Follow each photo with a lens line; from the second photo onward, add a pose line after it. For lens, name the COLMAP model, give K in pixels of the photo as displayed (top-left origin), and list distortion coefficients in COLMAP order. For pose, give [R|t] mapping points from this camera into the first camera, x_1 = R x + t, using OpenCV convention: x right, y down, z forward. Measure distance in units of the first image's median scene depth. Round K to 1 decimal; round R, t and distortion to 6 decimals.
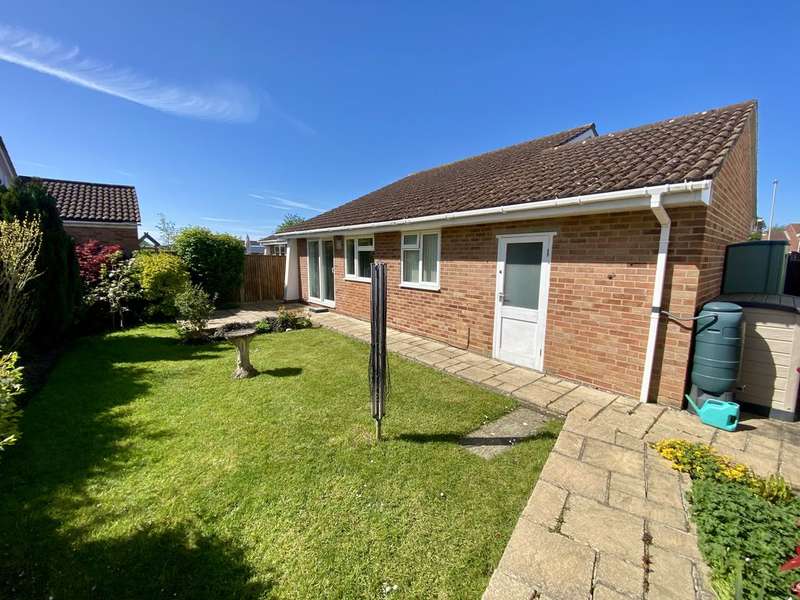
lens RADIAL K [[323.5, 0, 398.6], [0, 323.5, 298.6], [0, 0, 1]] dist [0.027420, -0.025368]
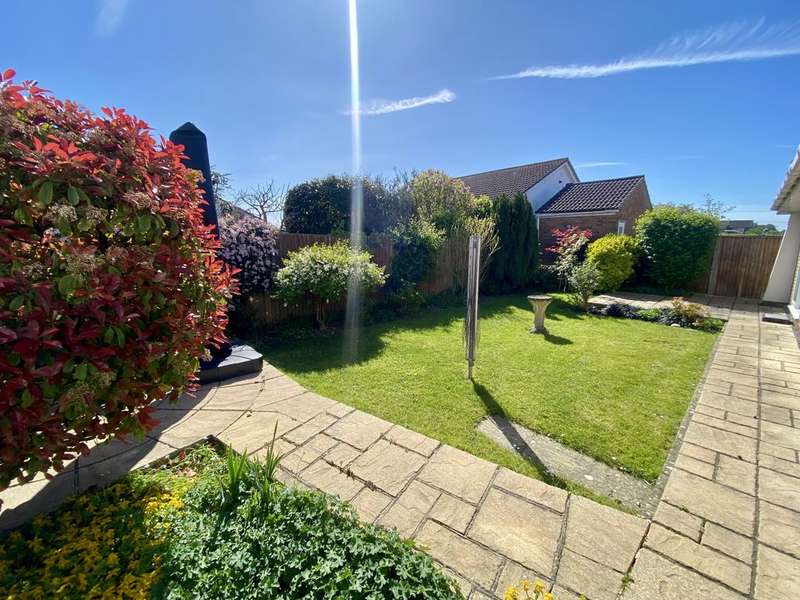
lens RADIAL K [[323.5, 0, 398.6], [0, 323.5, 298.6], [0, 0, 1]] dist [0.027420, -0.025368]
pose [[0.038982, 0.171667, -0.984383, 0.943156], [-0.133309, 0.977219, 0.165138, -0.030525], [0.990308, 0.124790, 0.060979, 0.515104]]
